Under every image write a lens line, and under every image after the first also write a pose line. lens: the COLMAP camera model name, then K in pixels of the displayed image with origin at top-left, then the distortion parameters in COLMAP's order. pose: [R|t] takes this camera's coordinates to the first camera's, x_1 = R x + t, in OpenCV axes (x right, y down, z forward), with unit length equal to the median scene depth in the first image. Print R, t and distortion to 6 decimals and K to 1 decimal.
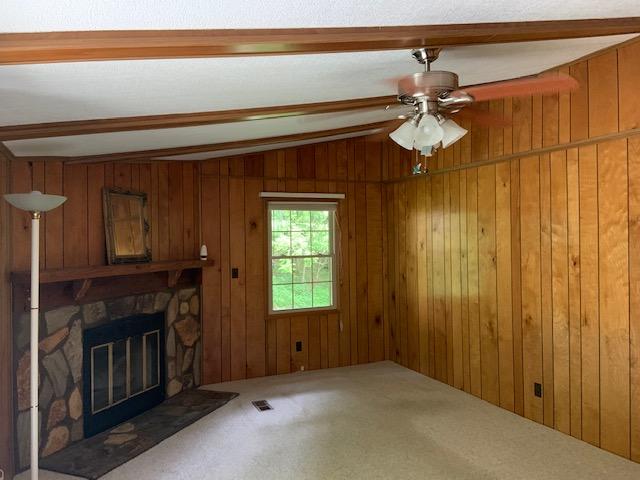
lens RADIAL K [[488.3, 0, 321.2], [0, 488.3, 239.0], [0, 0, 1]] dist [0.116371, -0.131659]
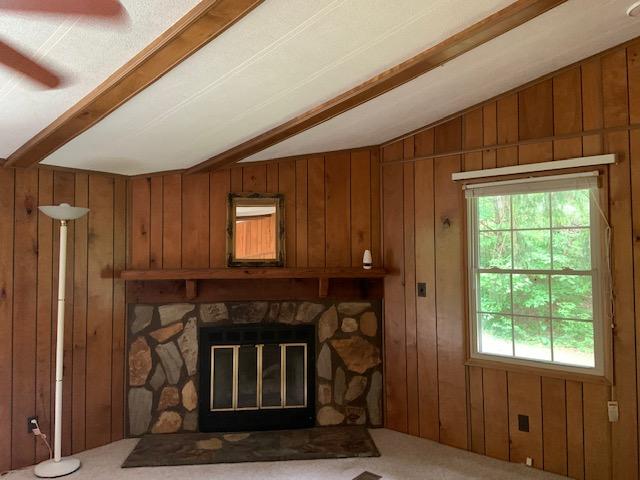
lens RADIAL K [[488.3, 0, 315.8], [0, 488.3, 238.0], [0, 0, 1]] dist [0.116371, -0.131659]
pose [[0.437133, -0.012731, -0.899307, 0.503265], [0.001345, 0.999908, -0.013501, 0.003869], [0.899396, 0.004692, 0.437110, 0.654695]]
